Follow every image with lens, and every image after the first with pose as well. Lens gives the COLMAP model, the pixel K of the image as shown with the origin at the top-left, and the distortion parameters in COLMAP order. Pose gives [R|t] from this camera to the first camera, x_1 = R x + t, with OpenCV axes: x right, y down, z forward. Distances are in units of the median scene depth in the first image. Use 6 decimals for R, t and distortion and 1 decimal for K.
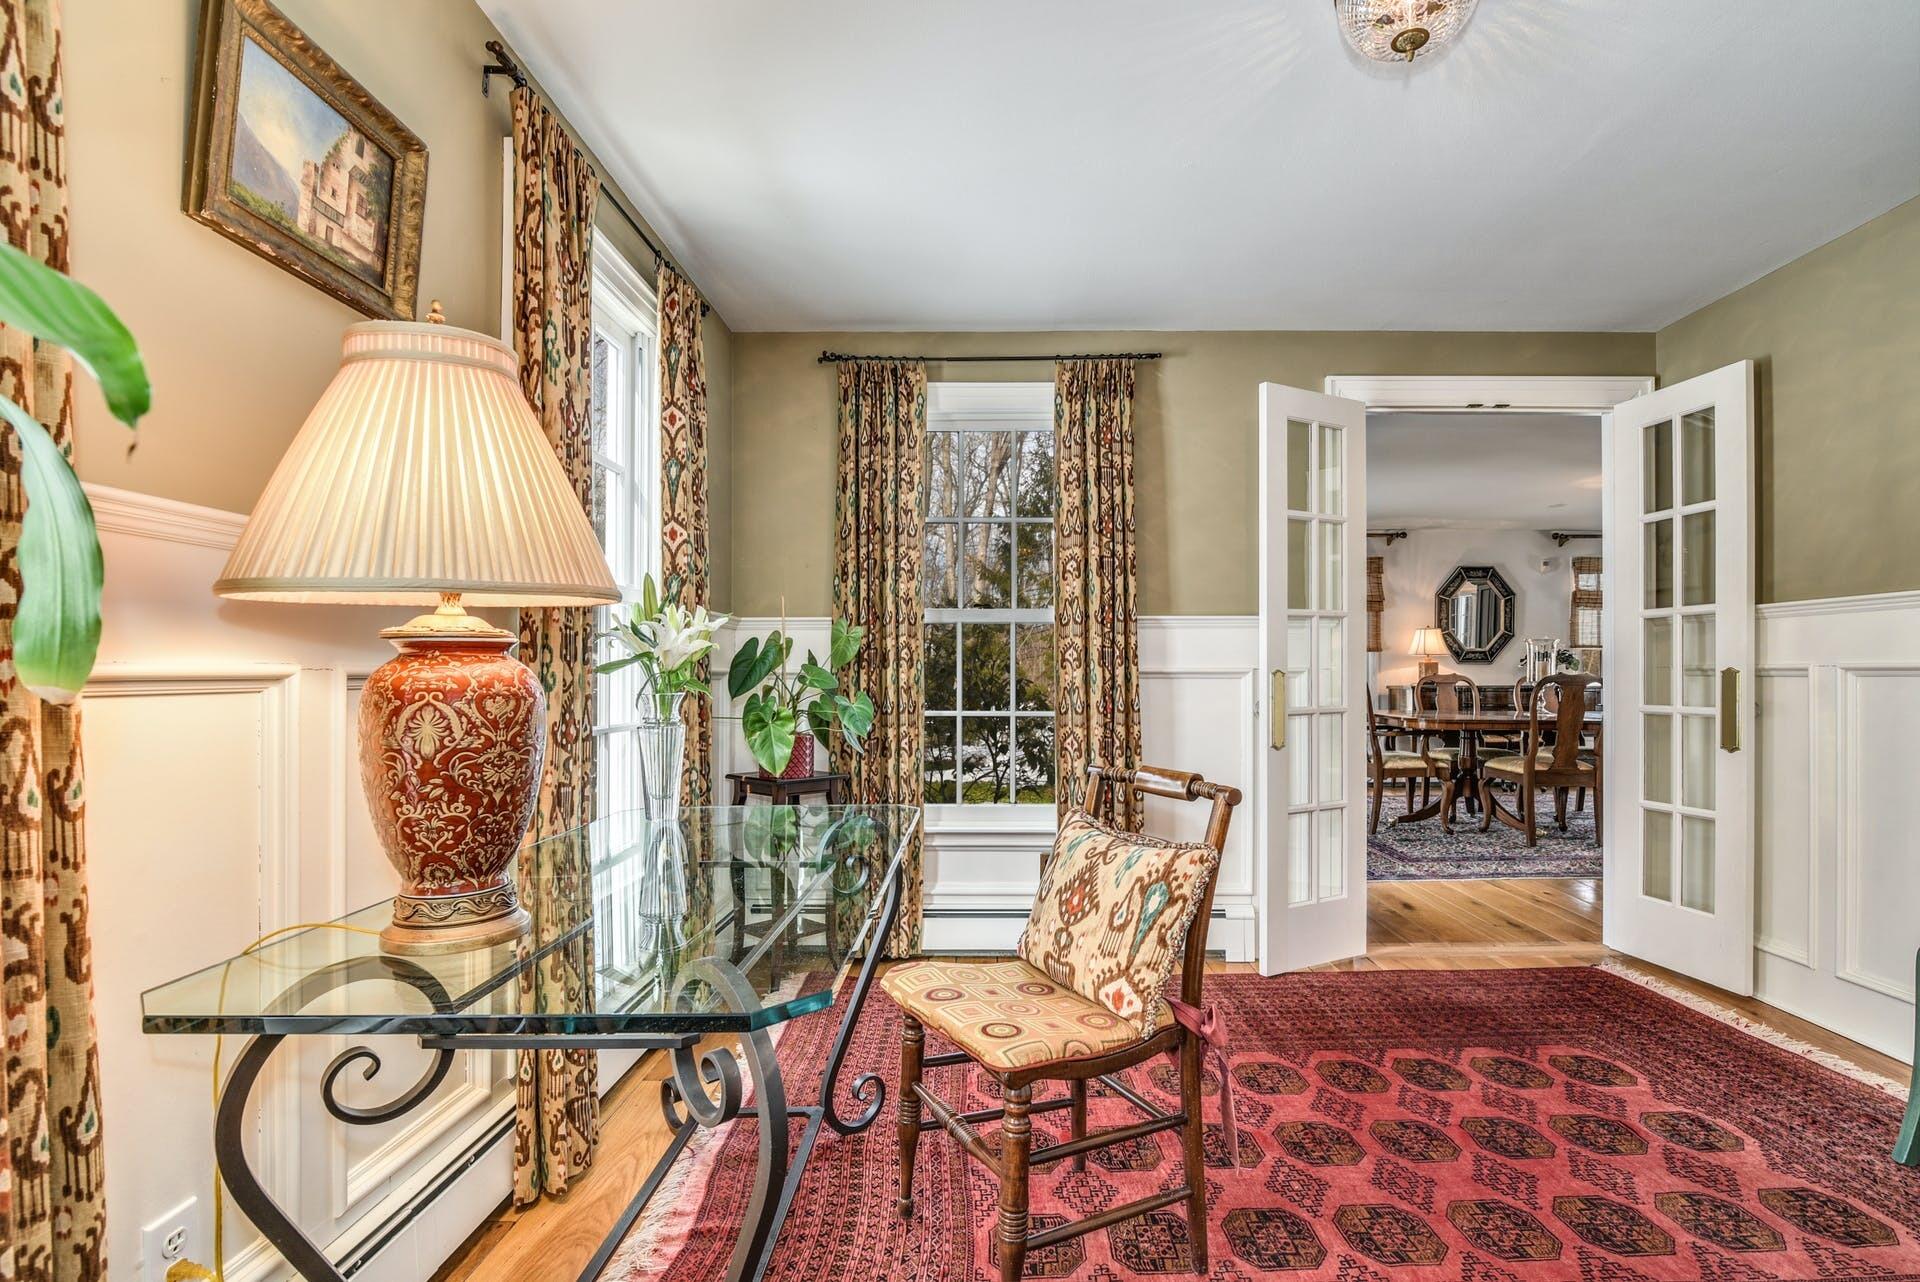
lens RADIAL K [[898.8, 0, 960.0], [0, 898.8, 641.0], [0, 0, 1]] dist [-0.001812, 0.000275]
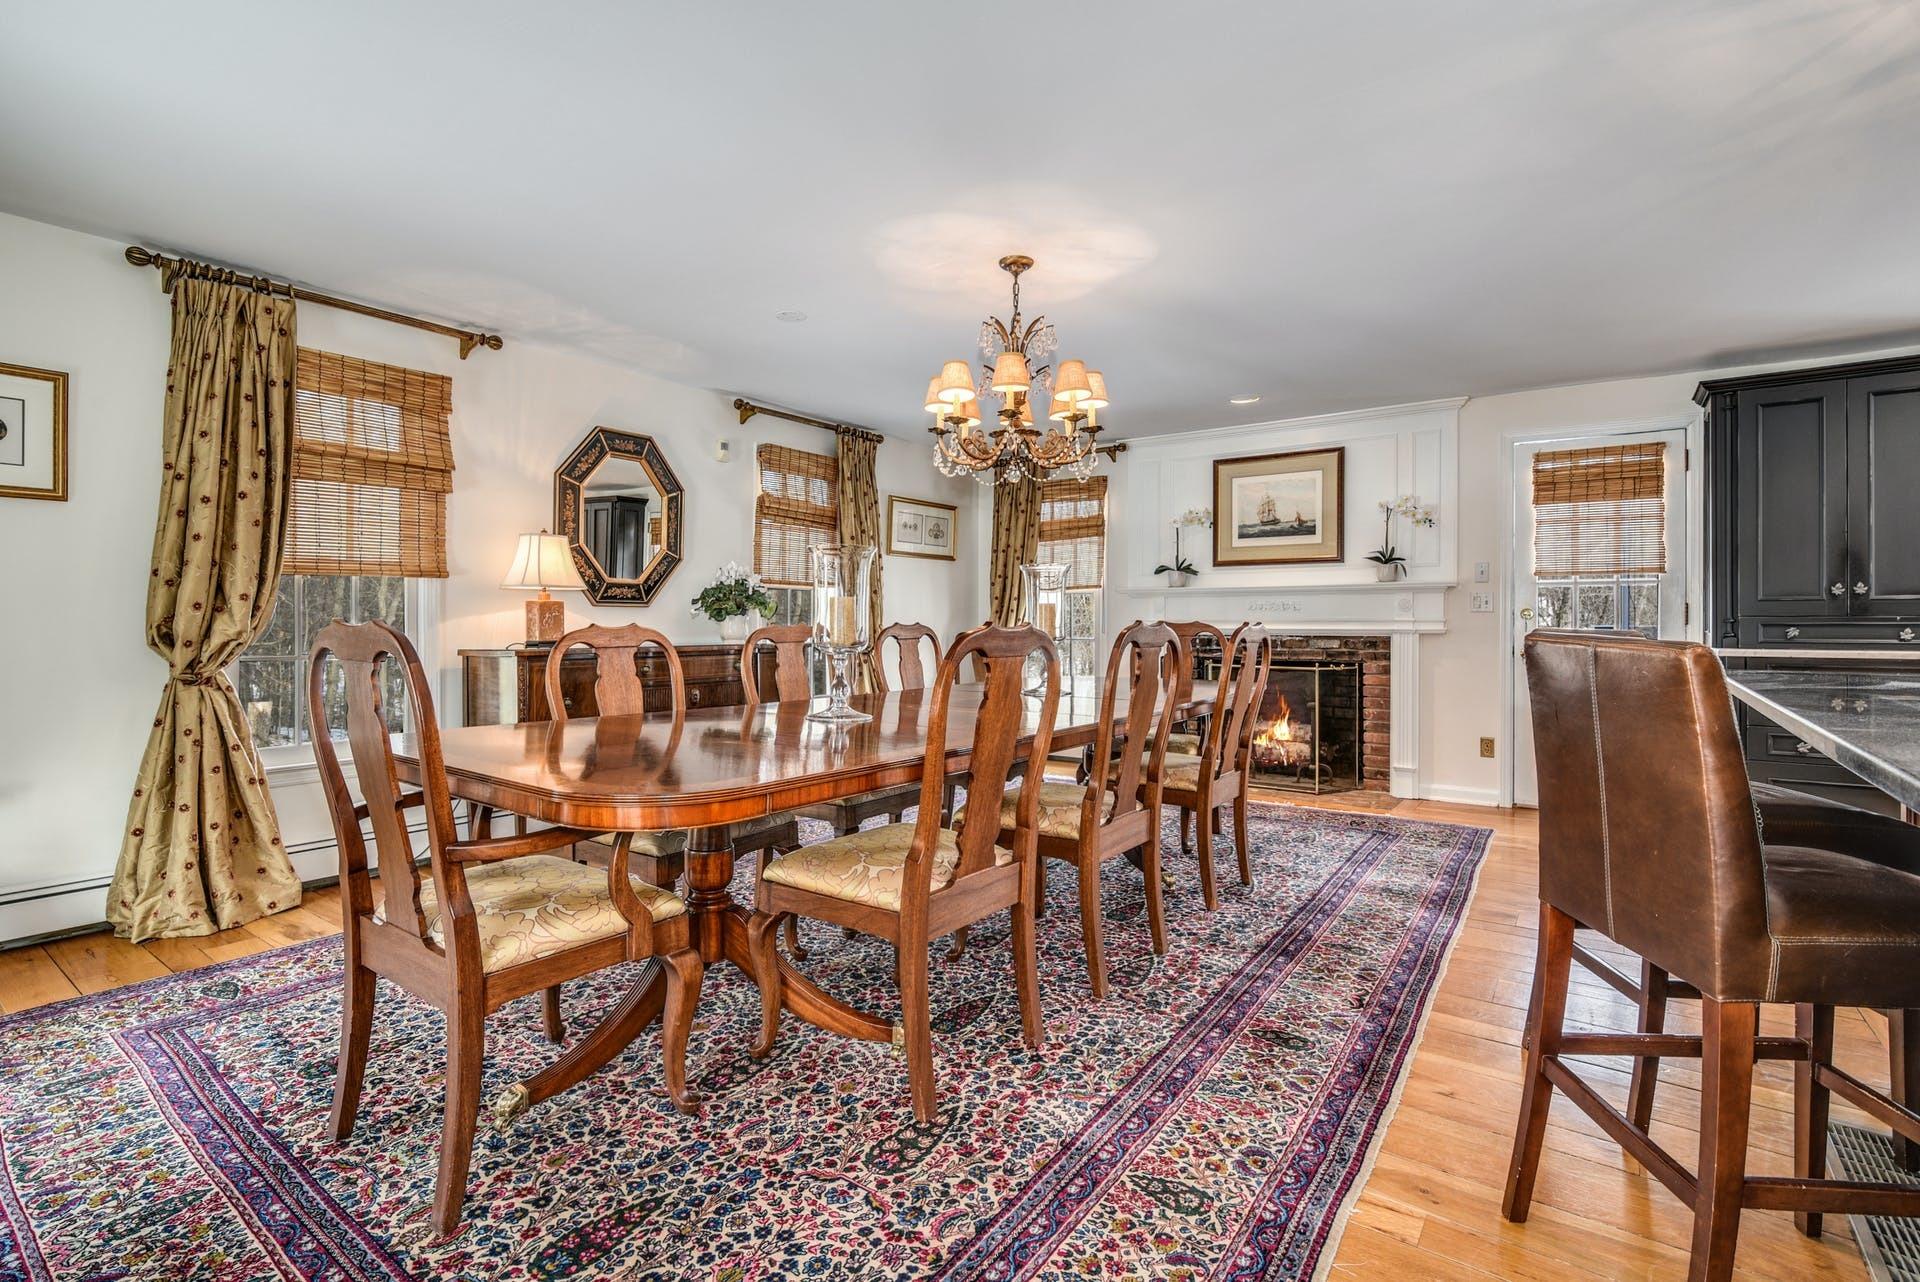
lens RADIAL K [[898.8, 0, 960.0], [0, 898.8, 641.0], [0, 0, 1]] dist [-0.001812, 0.000275]
pose [[0.562668, -0.008714, 0.826637, 0.232189], [-0.024561, 0.999327, 0.027252, 0.026279], [-0.826318, -0.035637, 0.562076, 0.514611]]
